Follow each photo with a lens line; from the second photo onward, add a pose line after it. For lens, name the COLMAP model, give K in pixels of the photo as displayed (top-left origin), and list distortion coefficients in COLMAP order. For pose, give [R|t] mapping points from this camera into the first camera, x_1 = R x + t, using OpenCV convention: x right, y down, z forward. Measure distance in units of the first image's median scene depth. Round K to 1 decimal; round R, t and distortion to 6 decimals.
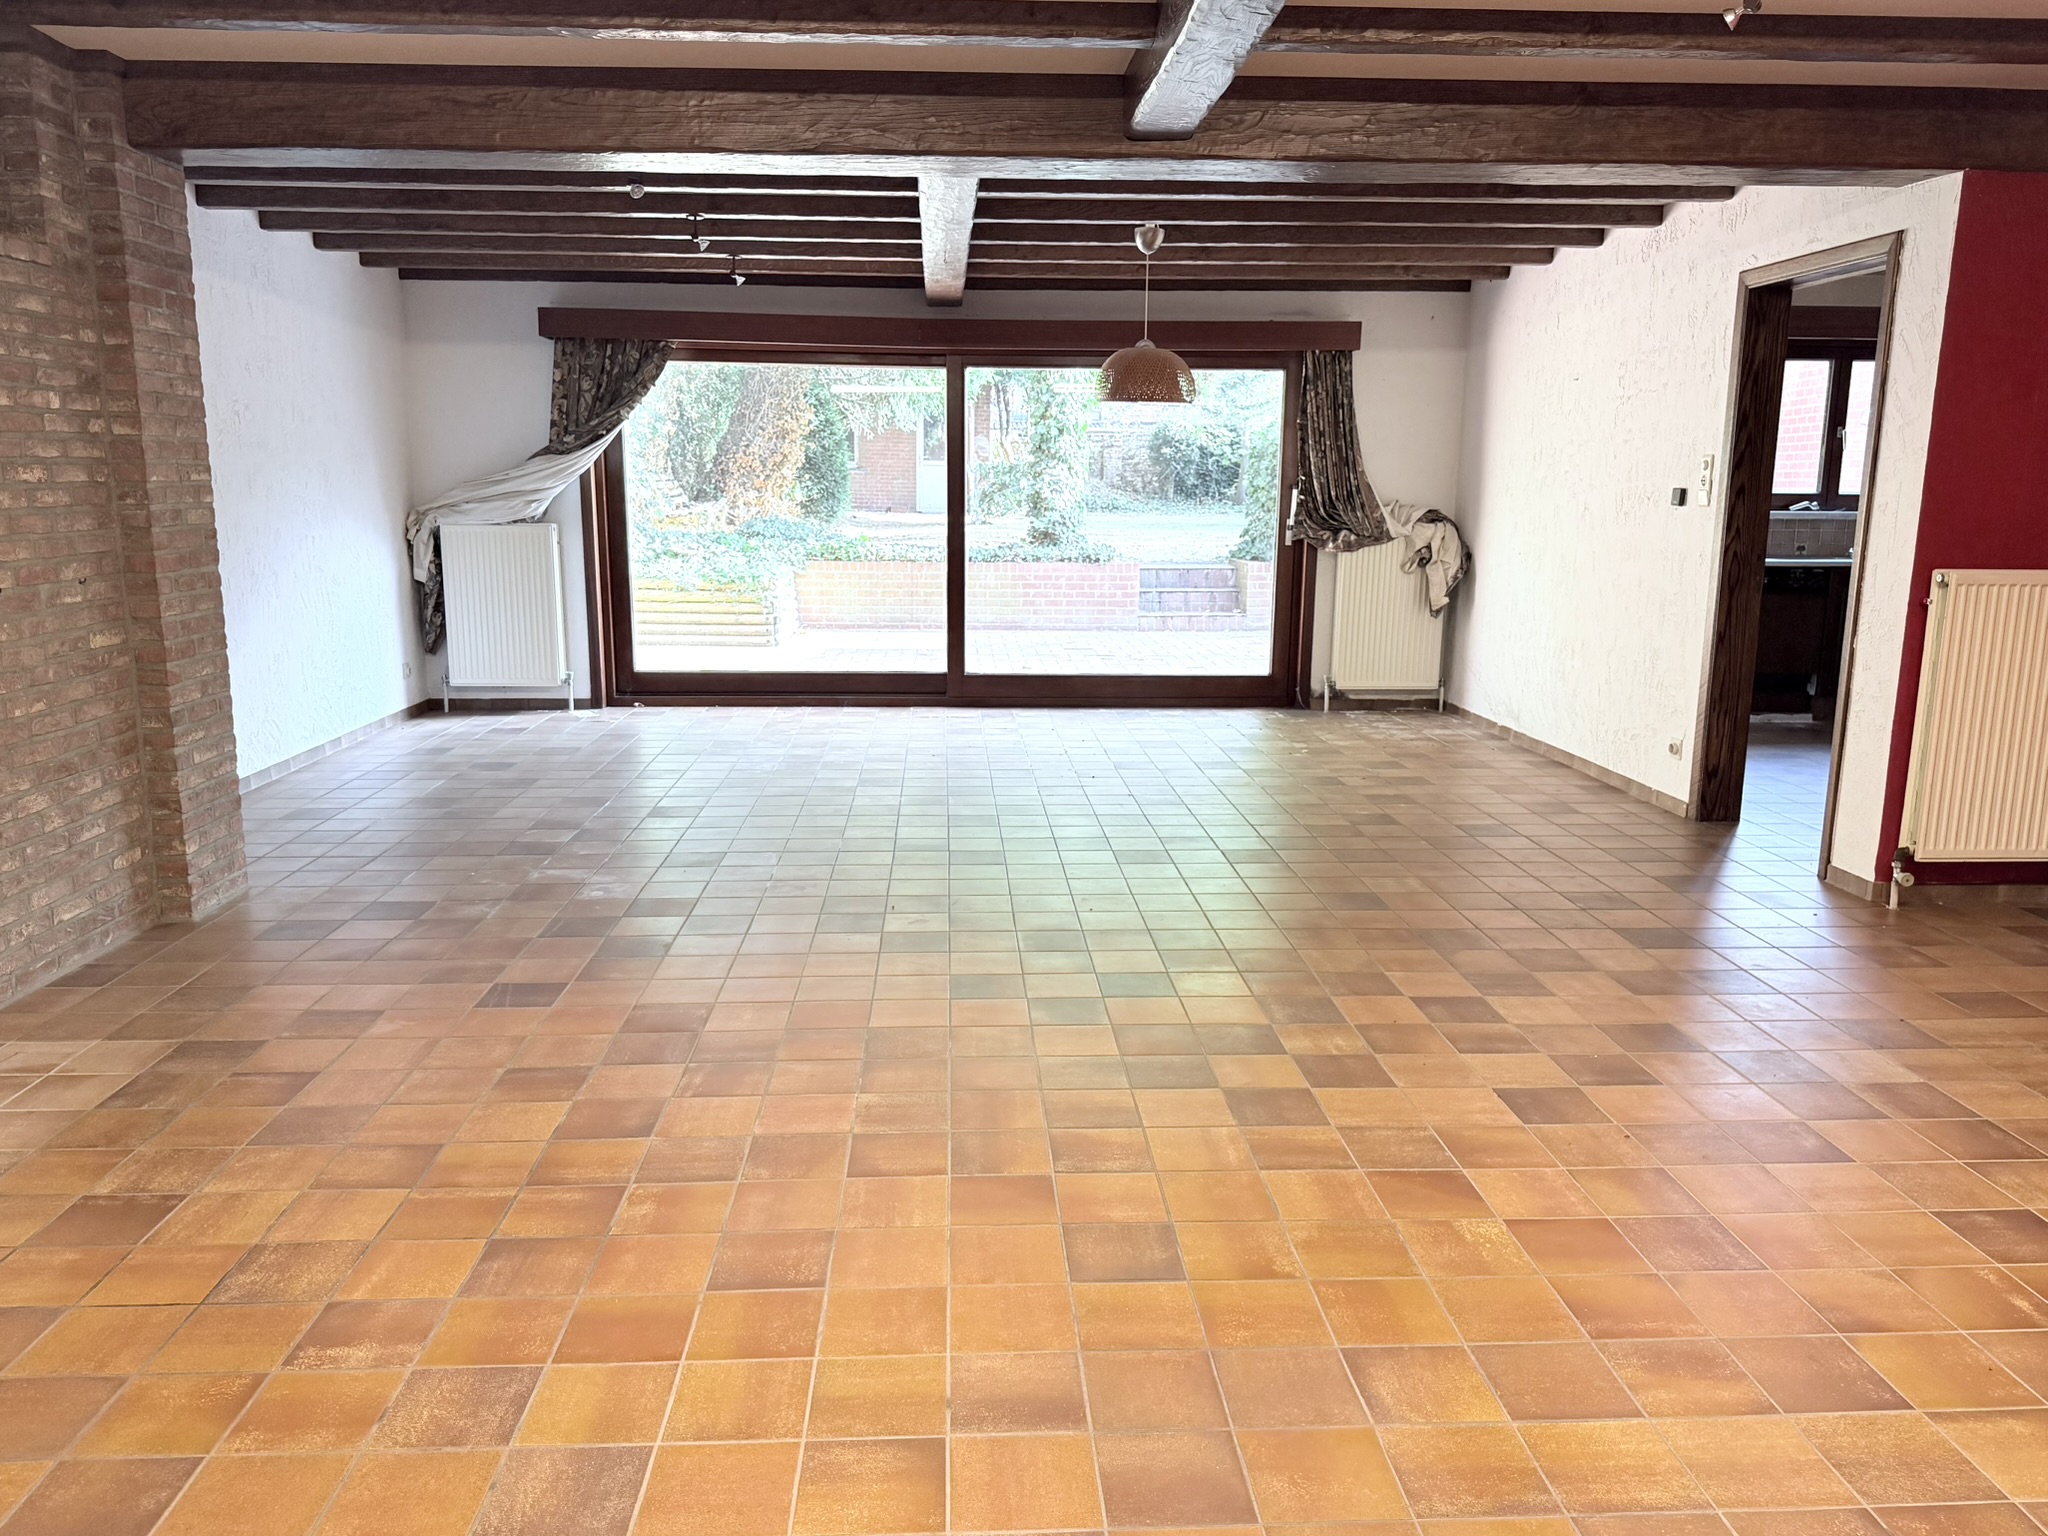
lens RADIAL K [[1459.9, 0, 1026.5], [0, 1459.9, 779.5], [0, 0, 1]] dist [0.073351, -0.093904]
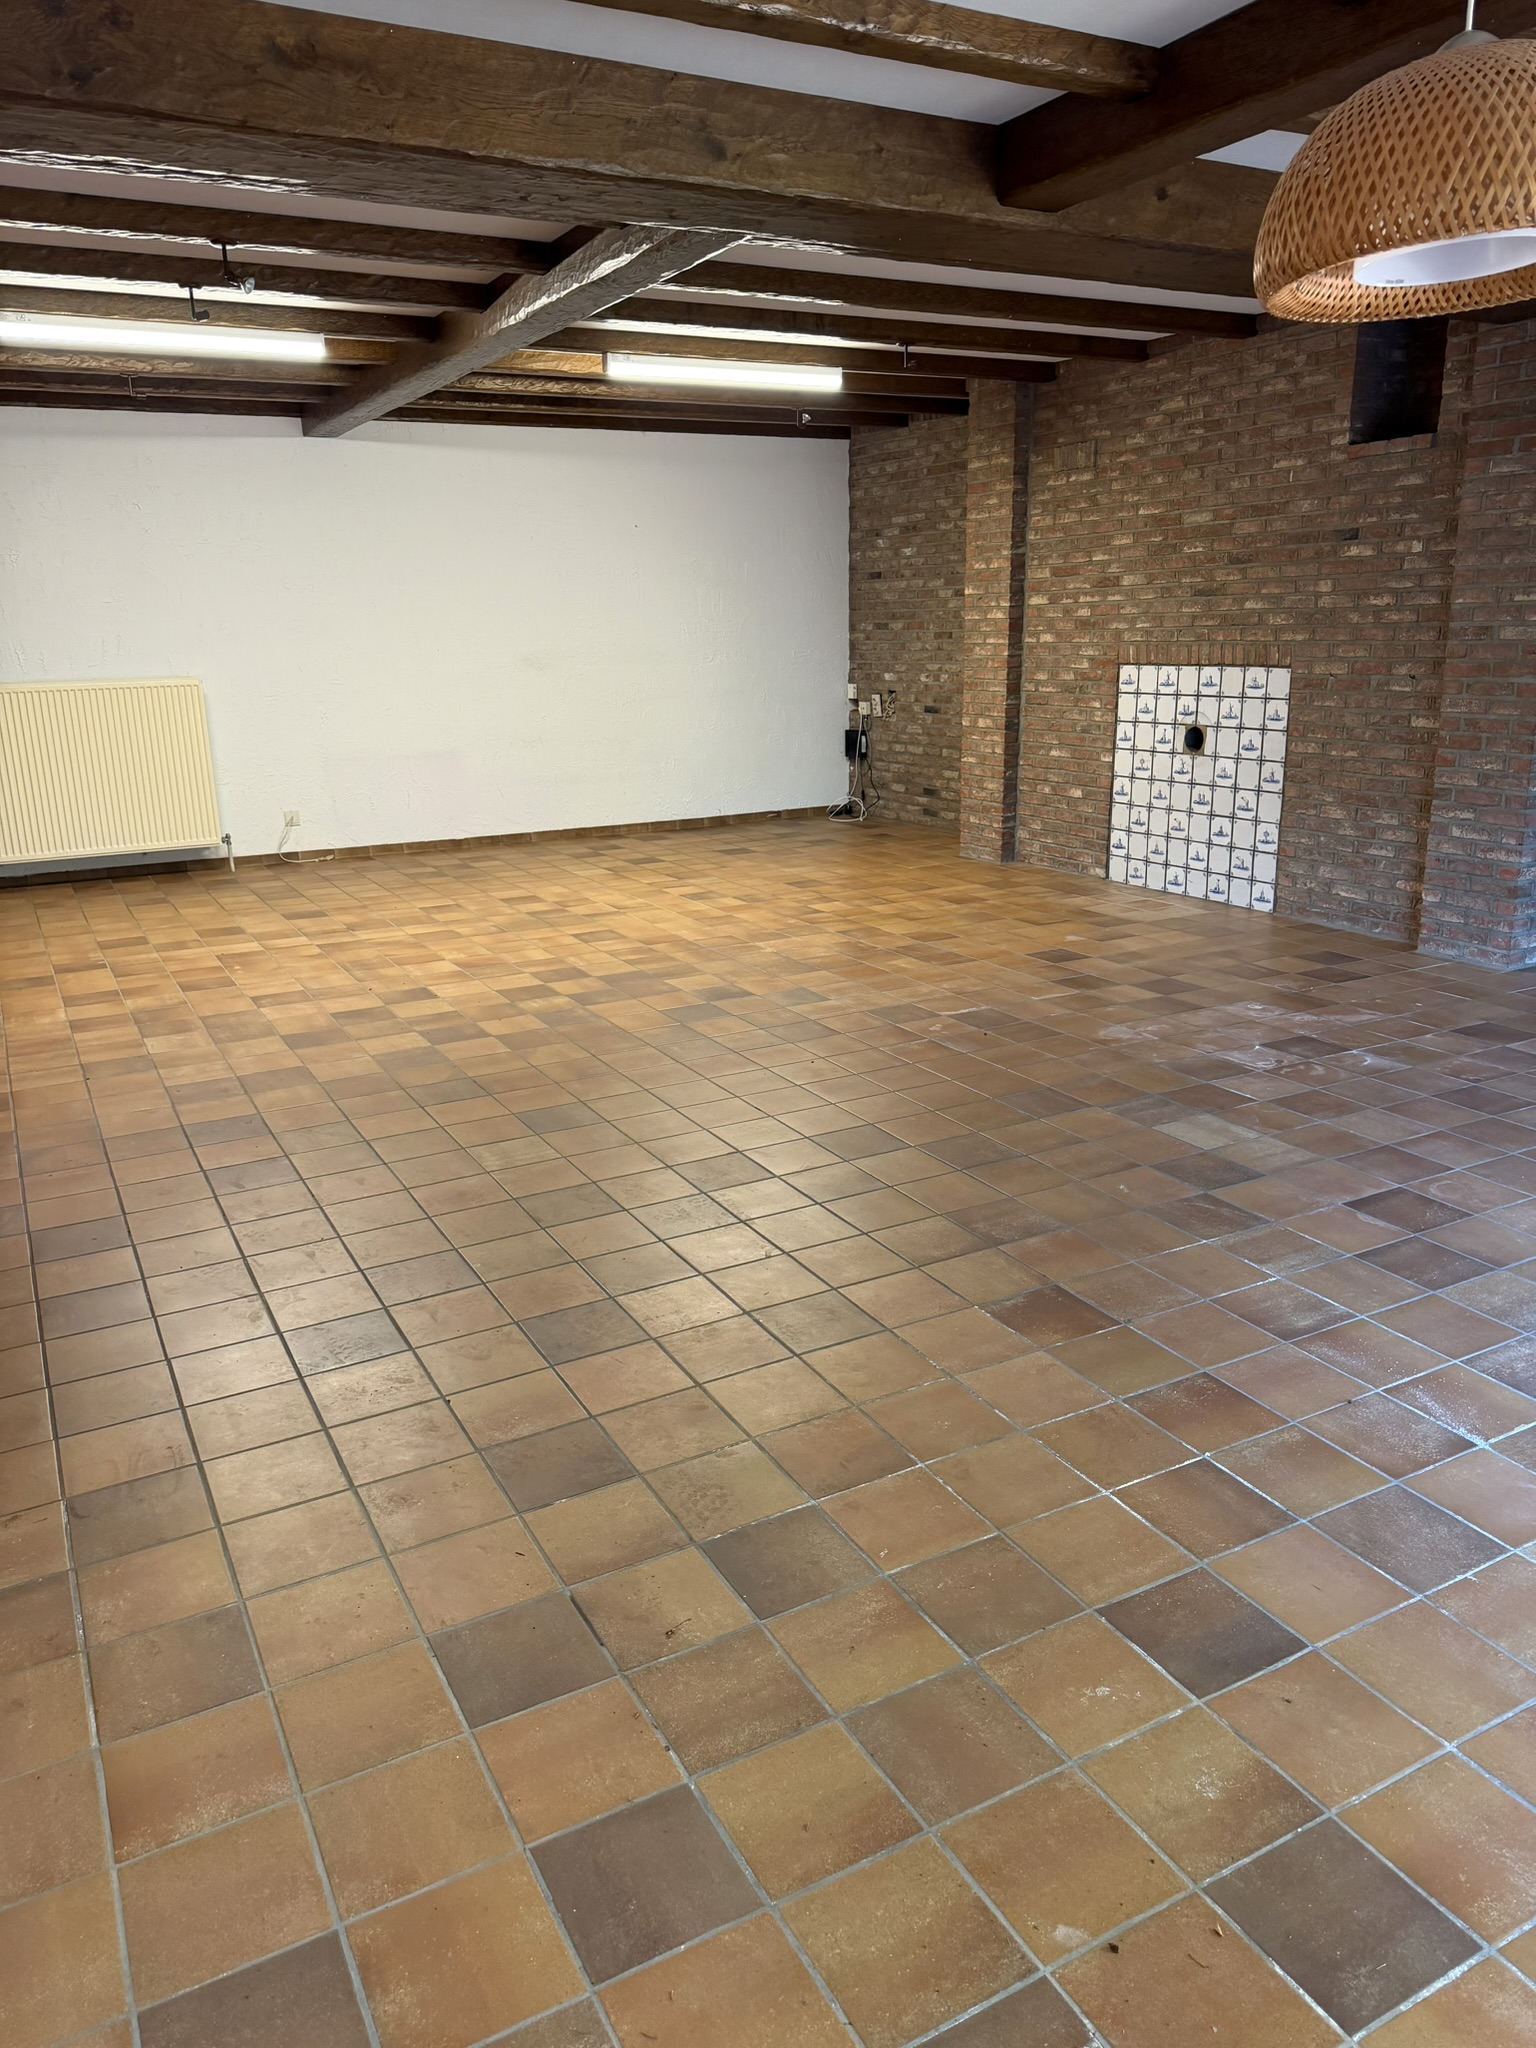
lens RADIAL K [[1459.9, 0, 762.0], [0, 1459.9, 1012.6], [0, 0, 1]] dist [0.073351, -0.093904]
pose [[-0.904507, 0.125909, -0.407449, 0.553253], [-0.064794, 0.903756, 0.423115, -0.415420], [0.421508, 0.409110, -0.809296, 2.085274]]
